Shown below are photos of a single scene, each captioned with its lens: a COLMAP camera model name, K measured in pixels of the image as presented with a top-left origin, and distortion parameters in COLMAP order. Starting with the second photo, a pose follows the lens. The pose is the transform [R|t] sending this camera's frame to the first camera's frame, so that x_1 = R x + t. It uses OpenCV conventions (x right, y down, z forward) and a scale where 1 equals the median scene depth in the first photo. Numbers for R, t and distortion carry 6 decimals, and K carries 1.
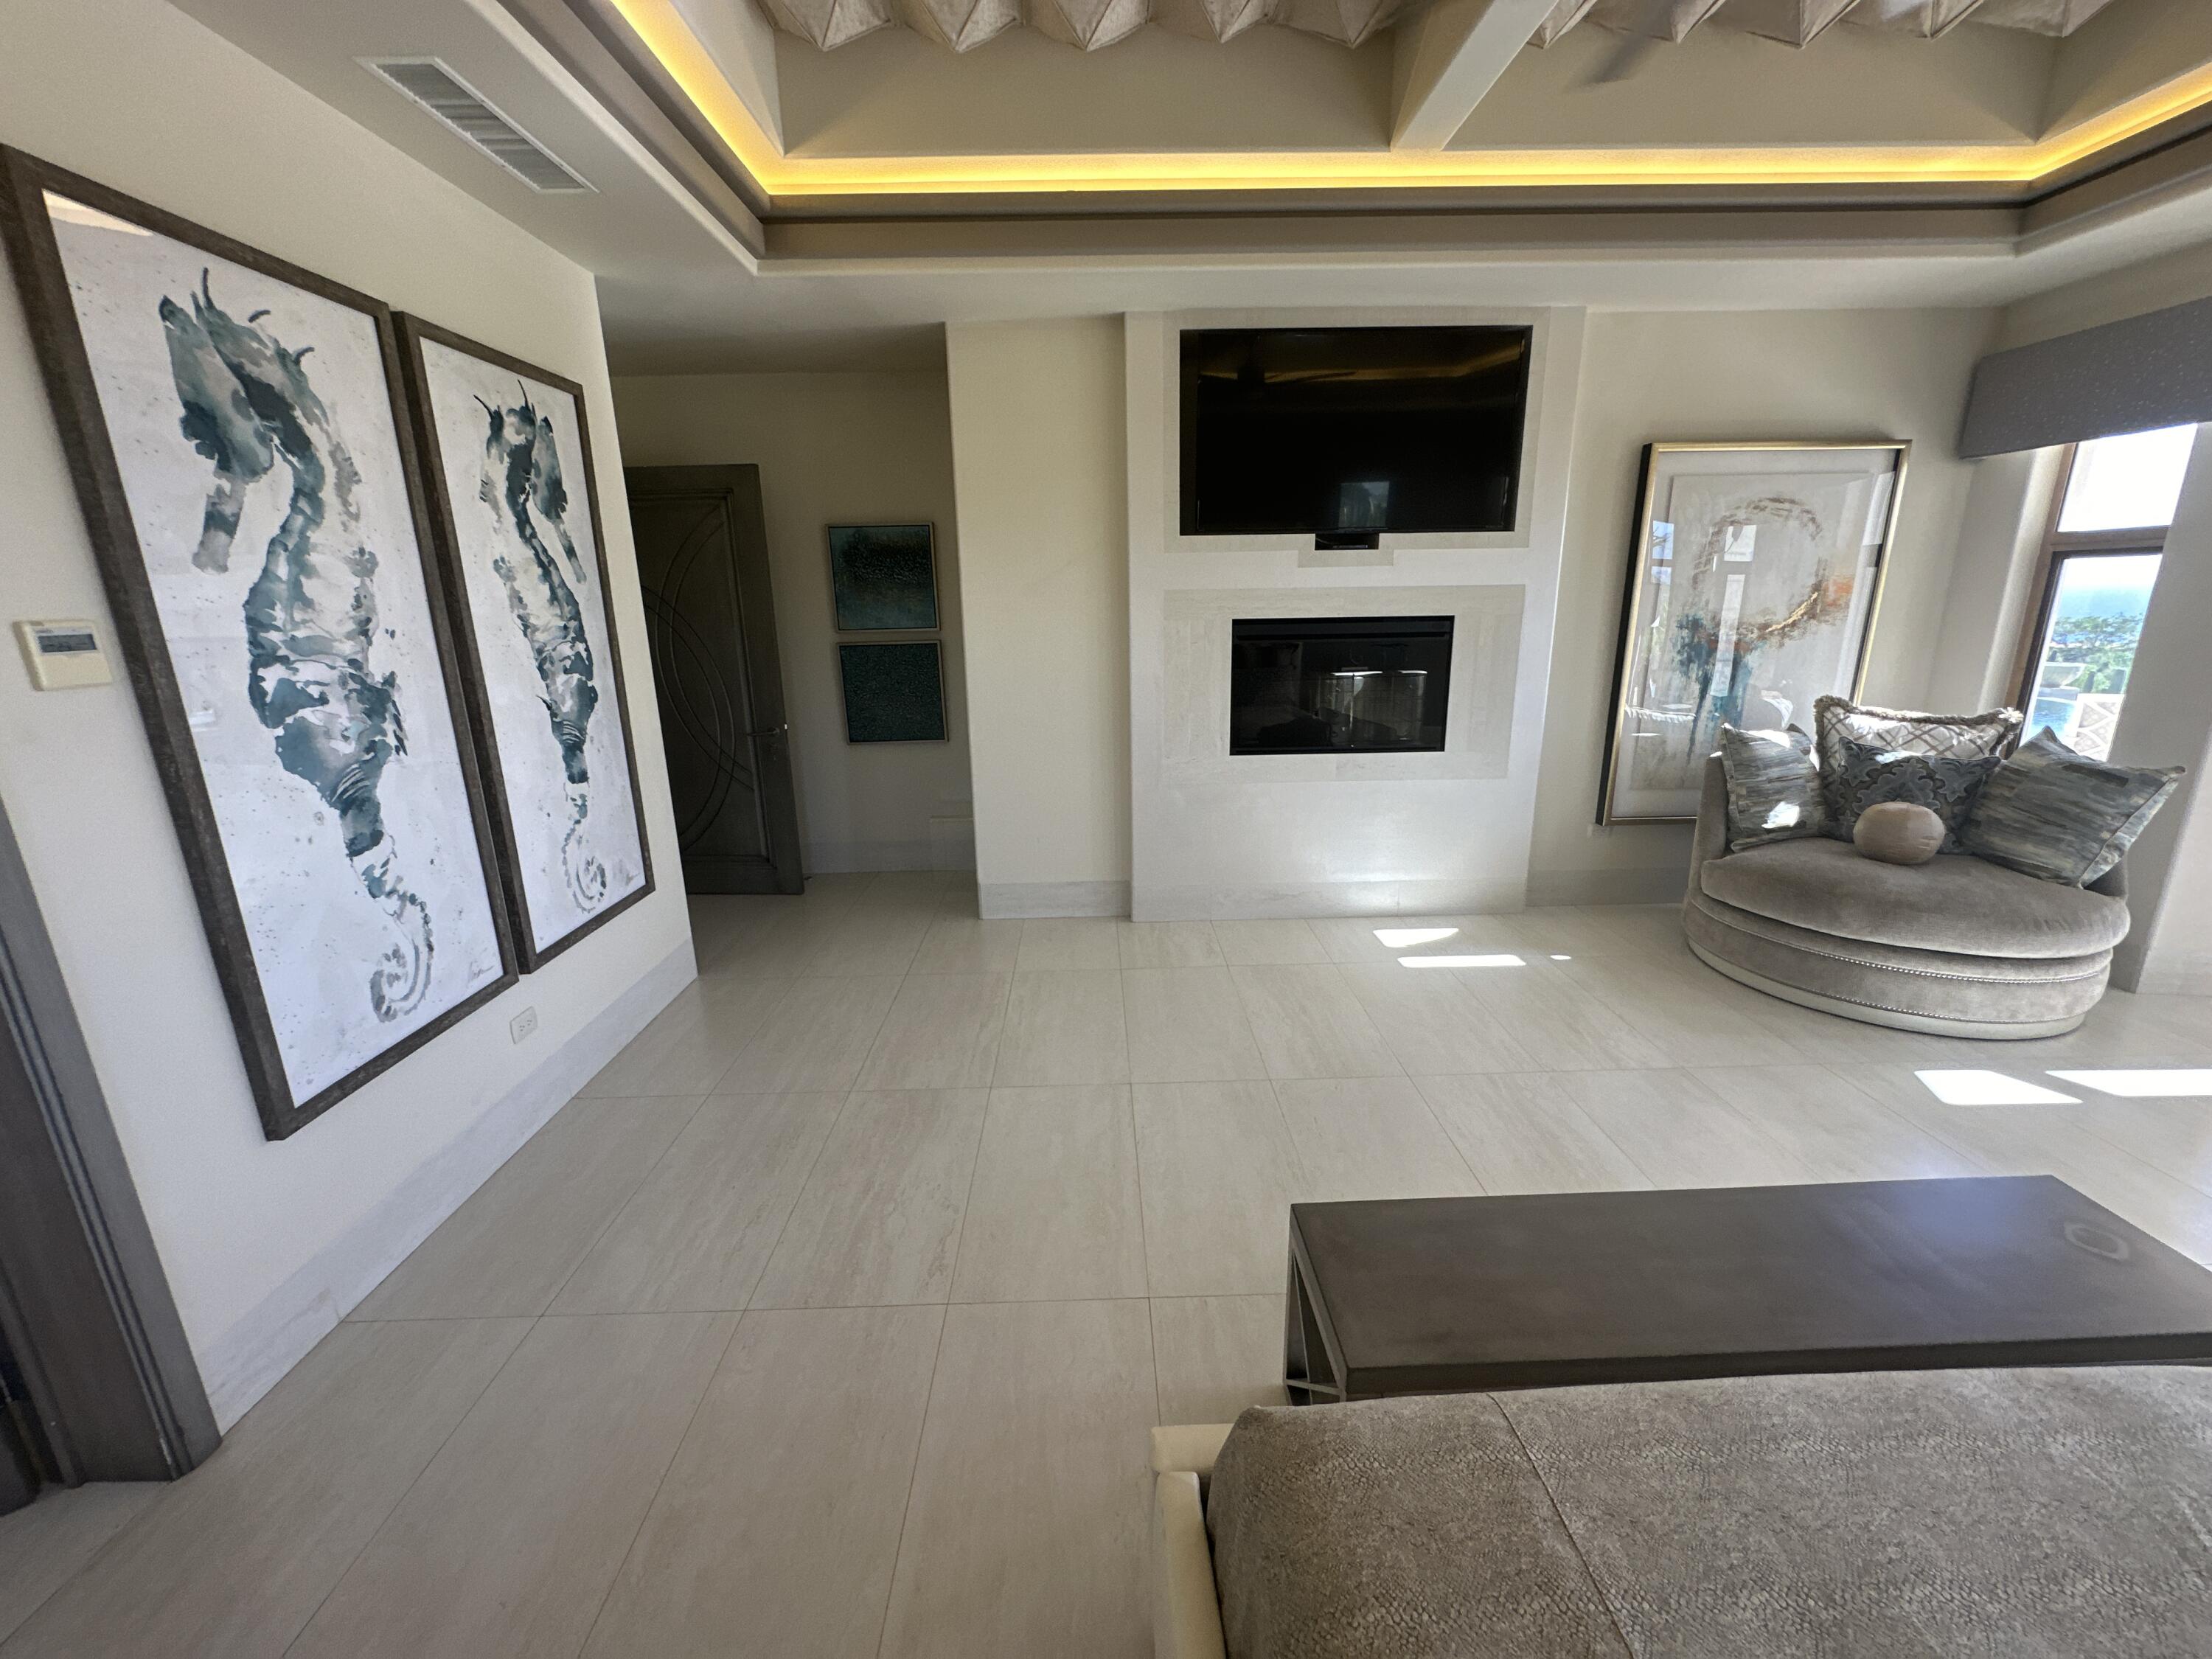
lens RADIAL K [[888.0, 0, 1107.4], [0, 888.0, 823.9], [0, 0, 1]] dist [0.000066, 0.000168]
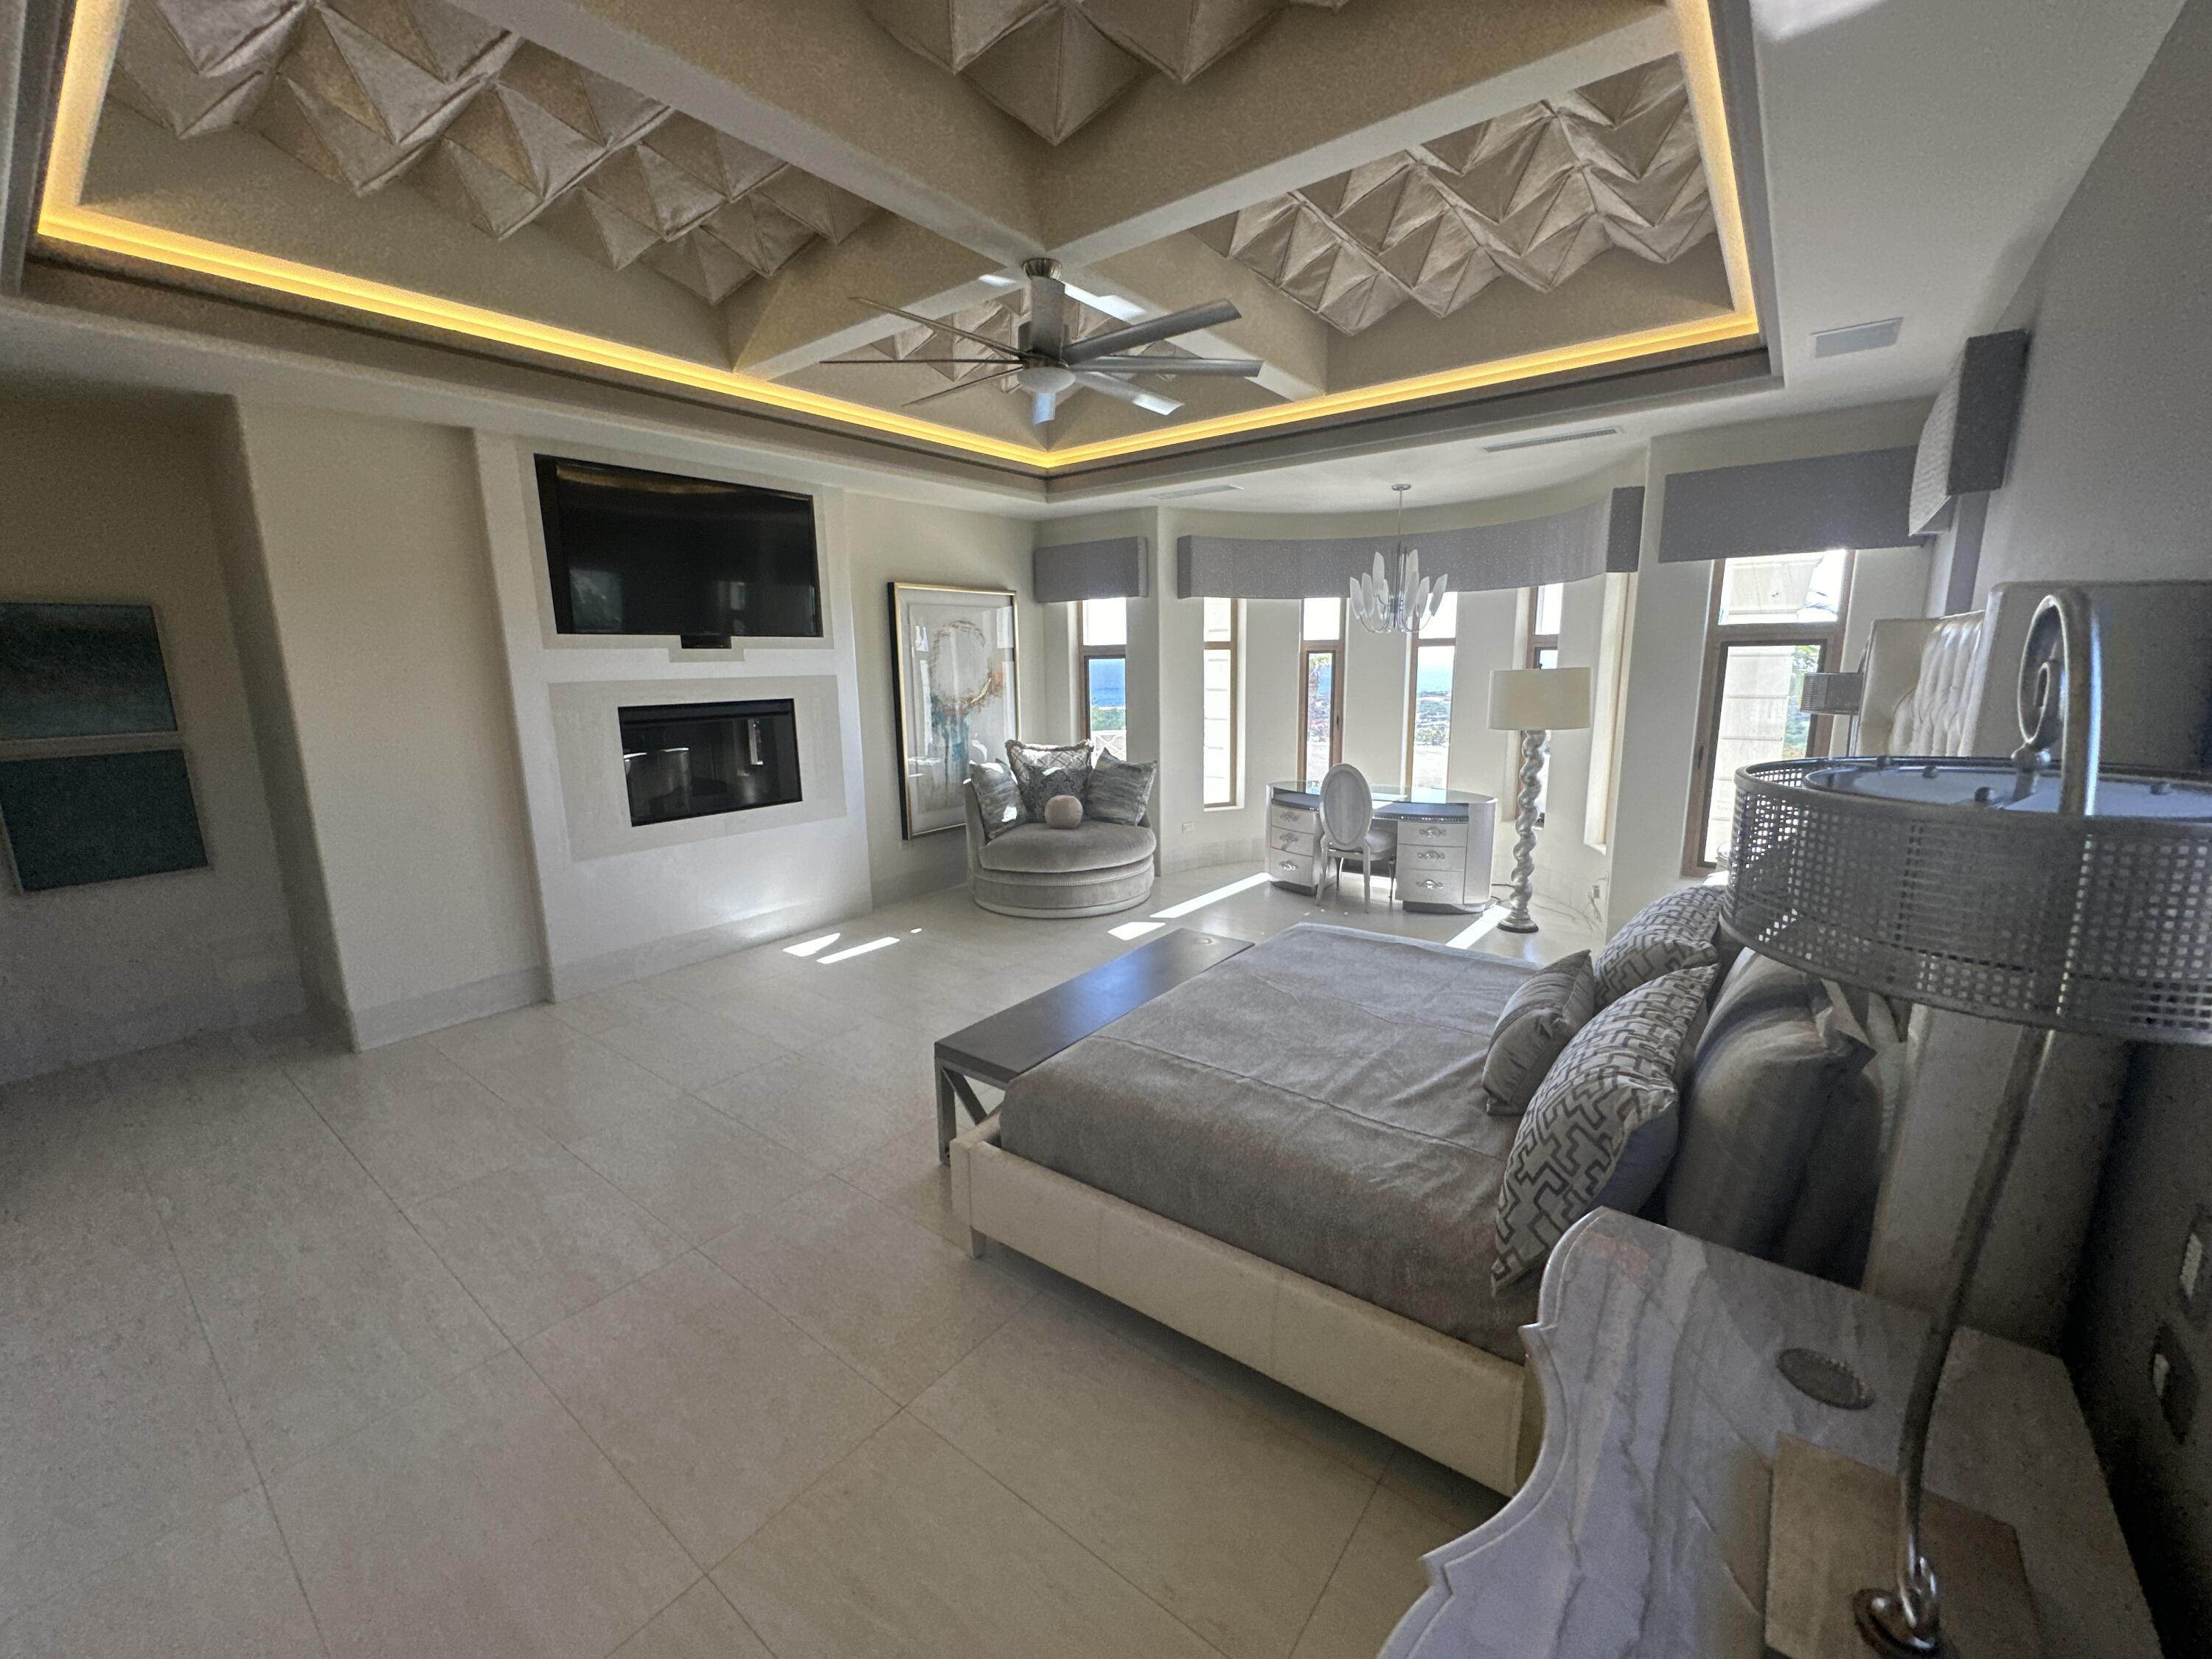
lens RADIAL K [[888.0, 0, 1107.4], [0, 888.0, 823.9], [0, 0, 1]] dist [0.000066, 0.000168]
pose [[0.631753, -0.135837, 0.763175, -0.358838], [0.200528, 0.979652, 0.008371, 0.031333], [-0.748783, 0.147750, 0.646138, -0.178653]]
